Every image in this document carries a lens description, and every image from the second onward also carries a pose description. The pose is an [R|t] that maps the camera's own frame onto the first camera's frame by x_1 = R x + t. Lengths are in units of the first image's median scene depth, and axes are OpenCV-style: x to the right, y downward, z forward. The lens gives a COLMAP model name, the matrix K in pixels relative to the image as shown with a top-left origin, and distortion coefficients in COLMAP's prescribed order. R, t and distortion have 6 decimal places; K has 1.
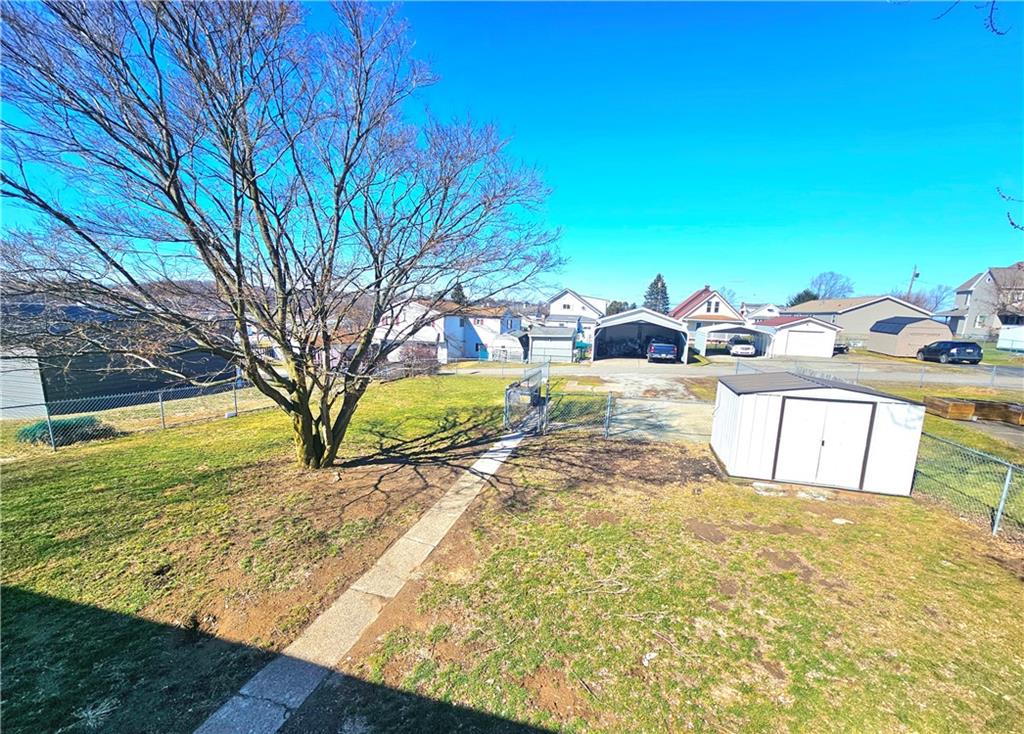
lens RADIAL K [[414.2, 0, 520.0], [0, 414.2, 386.1], [0, 0, 1]] dist [-0.002517, 0.000336]
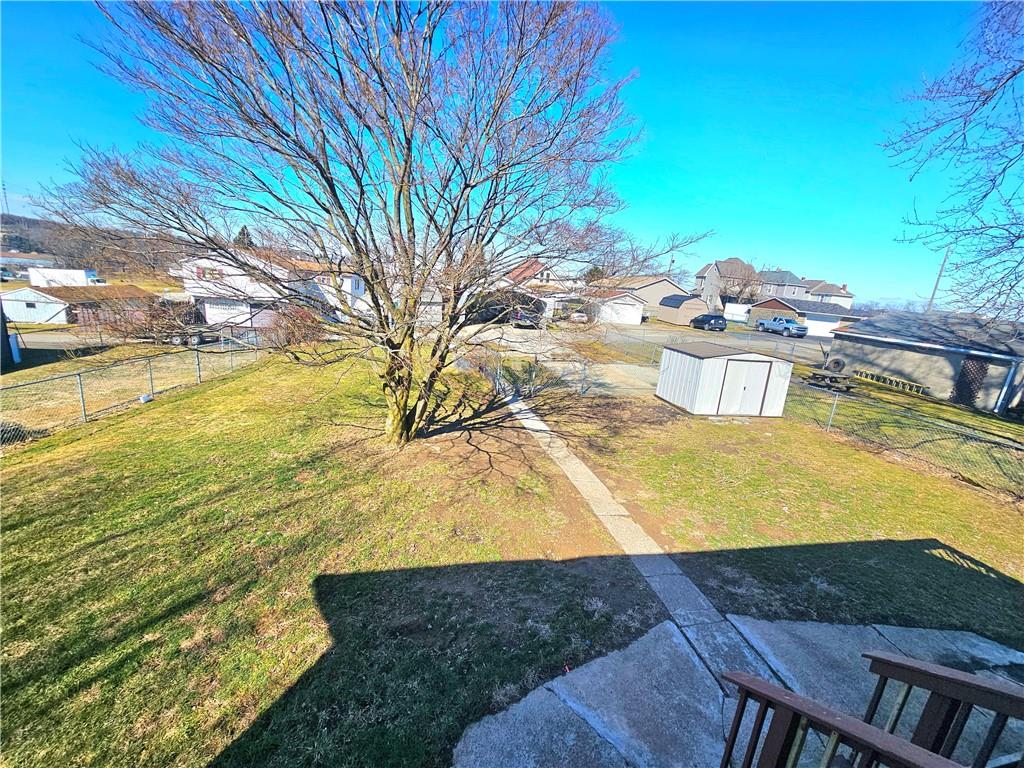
lens RADIAL K [[416.4, 0, 519.1], [0, 416.4, 388.4], [0, 0, 1]] dist [0.000462, -0.000108]
pose [[0.896152, -0.058087, 0.439930, -0.500009], [0.015961, 0.994973, 0.098860, -0.020992], [-0.443461, -0.081572, 0.892574, -0.018183]]
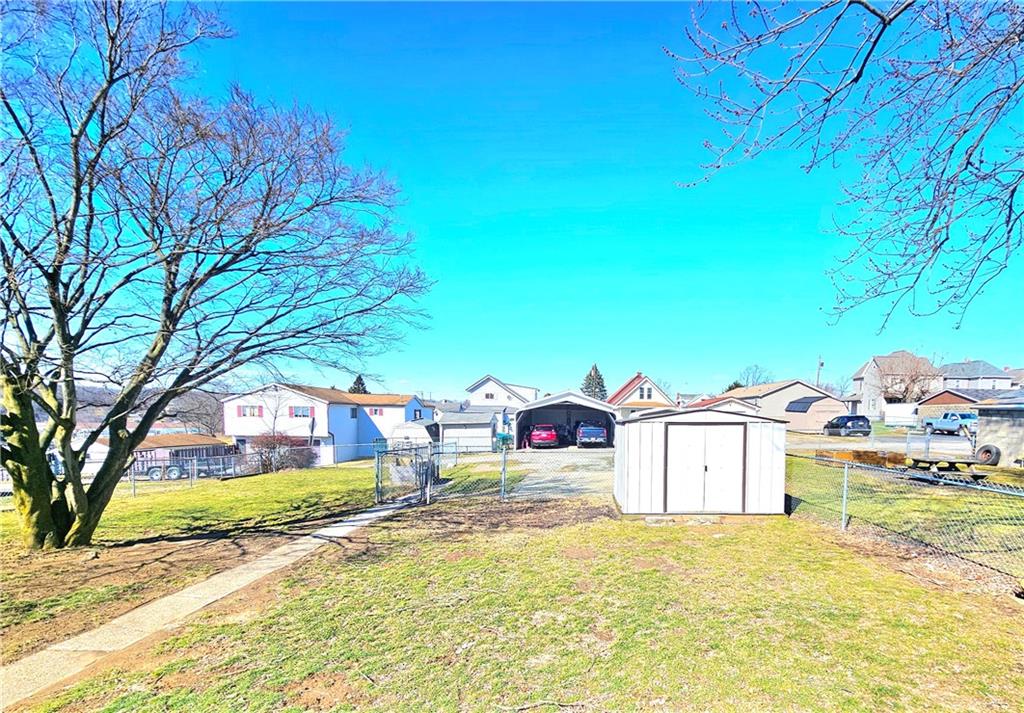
lens RADIAL K [[482.2, 0, 585.0], [0, 482.2, 457.7], [0, 0, 1]] dist [-0.004349, 0.000444]
pose [[0.959807, -0.045346, 0.276972, 0.098635], [0.068547, 0.994850, -0.074662, 0.123285], [-0.272160, 0.090647, 0.957973, -0.012176]]
